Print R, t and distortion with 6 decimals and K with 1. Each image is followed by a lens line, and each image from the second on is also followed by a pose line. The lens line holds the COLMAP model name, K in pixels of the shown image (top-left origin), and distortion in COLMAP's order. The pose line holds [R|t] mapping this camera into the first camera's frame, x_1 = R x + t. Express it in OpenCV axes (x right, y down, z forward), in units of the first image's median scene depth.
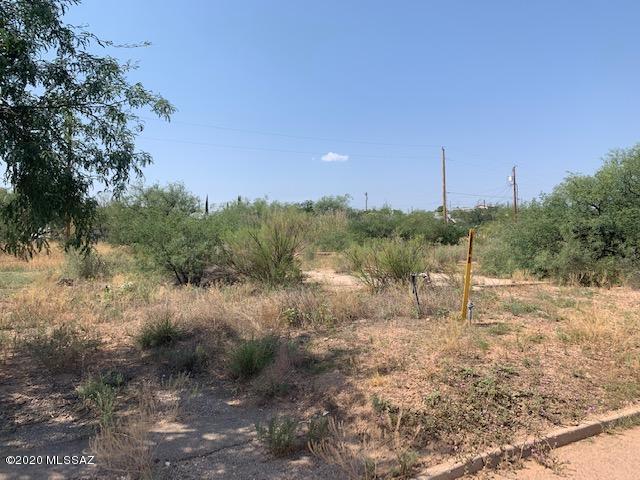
lens RADIAL K [[522.9, 0, 320.0], [0, 522.9, 240.0], [0, 0, 1]] dist [-0.001674, -0.008289]
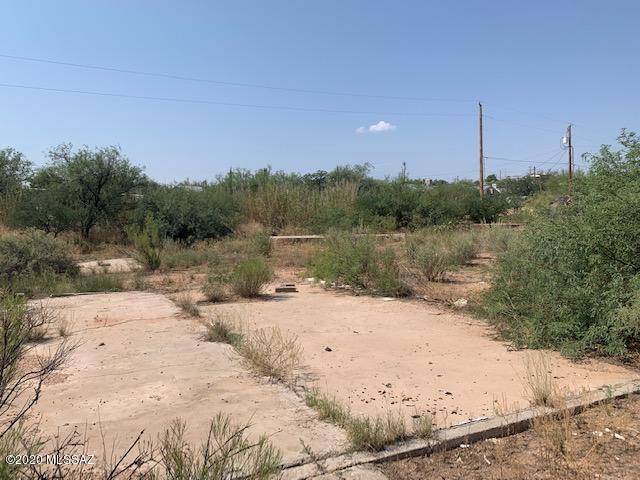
lens RADIAL K [[522.9, 0, 320.0], [0, 522.9, 240.0], [0, 0, 1]] dist [-0.001674, -0.008289]
pose [[0.995857, -0.005069, -0.090788, 0.056005], [0.009952, 0.998523, 0.053413, -0.007253], [0.090384, -0.054095, 0.994437, 0.142572]]
